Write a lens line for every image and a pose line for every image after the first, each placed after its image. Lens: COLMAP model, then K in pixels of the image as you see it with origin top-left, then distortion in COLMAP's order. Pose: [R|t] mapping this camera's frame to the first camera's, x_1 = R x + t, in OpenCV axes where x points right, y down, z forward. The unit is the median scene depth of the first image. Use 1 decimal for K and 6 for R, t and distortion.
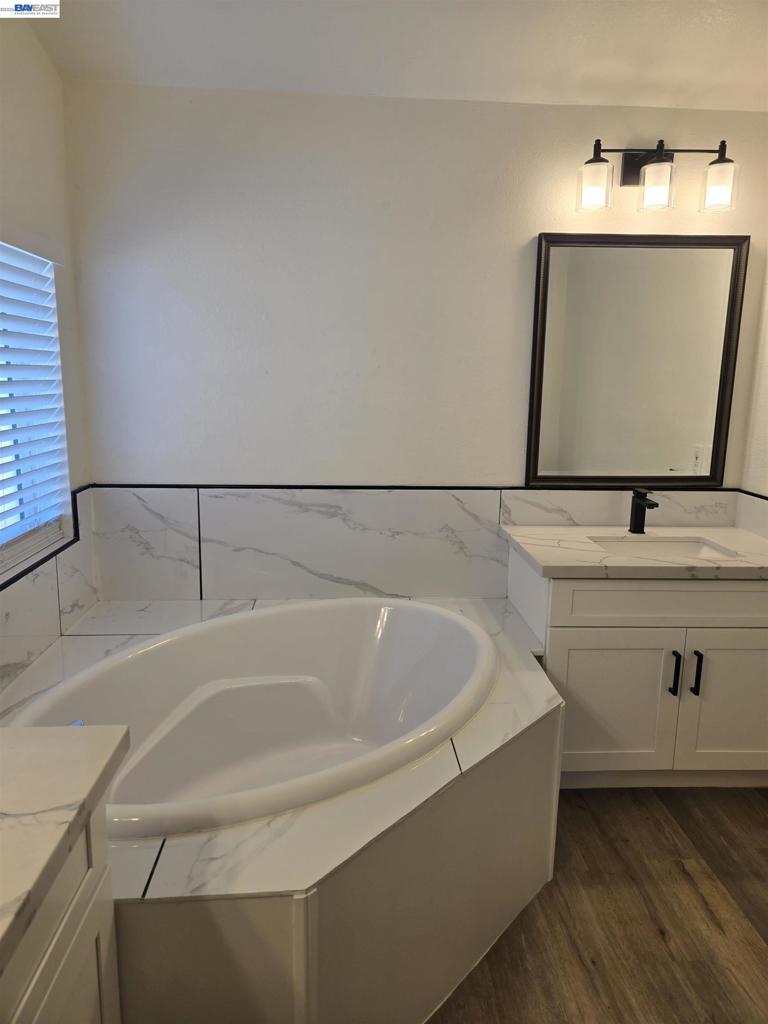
lens RADIAL K [[689.3, 0, 384.2], [0, 689.3, 516.9], [0, 0, 1]] dist [0.088112, -0.067578]
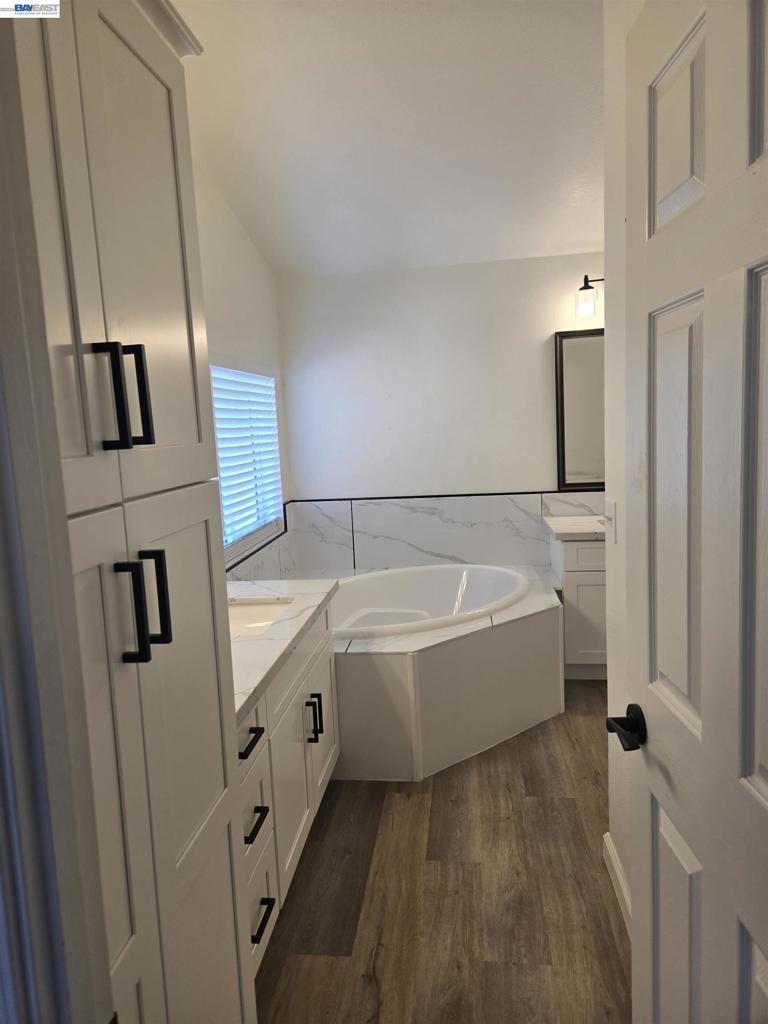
lens RADIAL K [[689.3, 0, 384.2], [0, 689.3, 516.9], [0, 0, 1]] dist [0.088112, -0.067578]
pose [[0.982519, -0.041336, -0.181514, 0.109684], [0.029903, 0.997419, -0.065276, 0.110076], [0.183744, 0.058707, 0.981219, -0.614926]]
